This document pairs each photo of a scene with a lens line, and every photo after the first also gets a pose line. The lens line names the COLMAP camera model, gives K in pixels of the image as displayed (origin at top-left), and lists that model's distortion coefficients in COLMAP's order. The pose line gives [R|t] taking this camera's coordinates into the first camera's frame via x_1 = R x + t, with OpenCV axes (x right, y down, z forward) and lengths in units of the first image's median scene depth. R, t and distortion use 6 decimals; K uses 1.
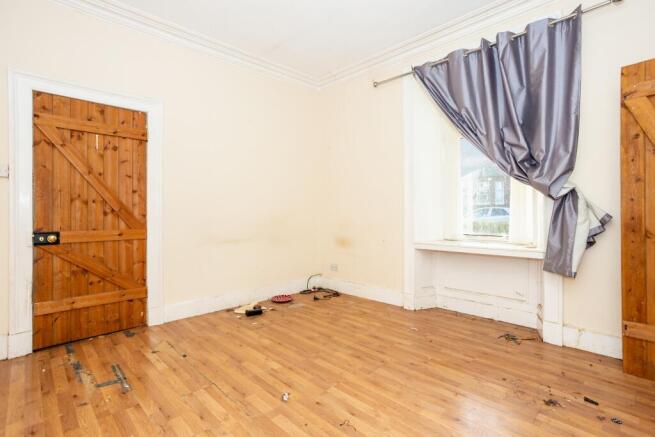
lens RADIAL K [[319.3, 0, 325.1], [0, 319.3, 213.9], [0, 0, 1]] dist [-0.045934, 0.026246]
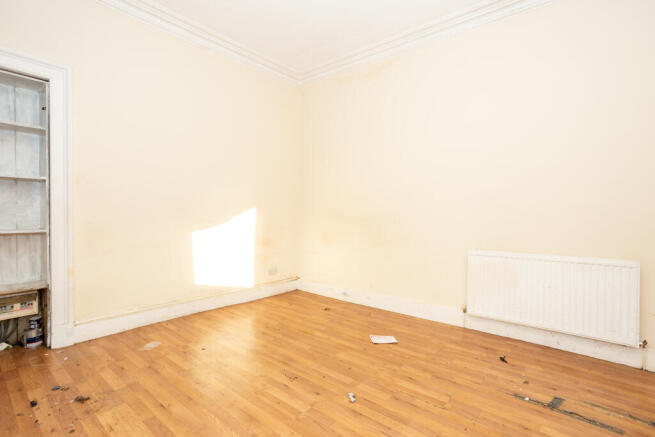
lens RADIAL K [[319.3, 0, 325.1], [0, 319.3, 213.9], [0, 0, 1]] dist [-0.045934, 0.026246]
pose [[-0.993318, -0.009971, -0.114977, 0.050425], [-0.009740, 0.999949, -0.002571, 0.008065], [0.114997, -0.001434, -0.993365, 1.322943]]
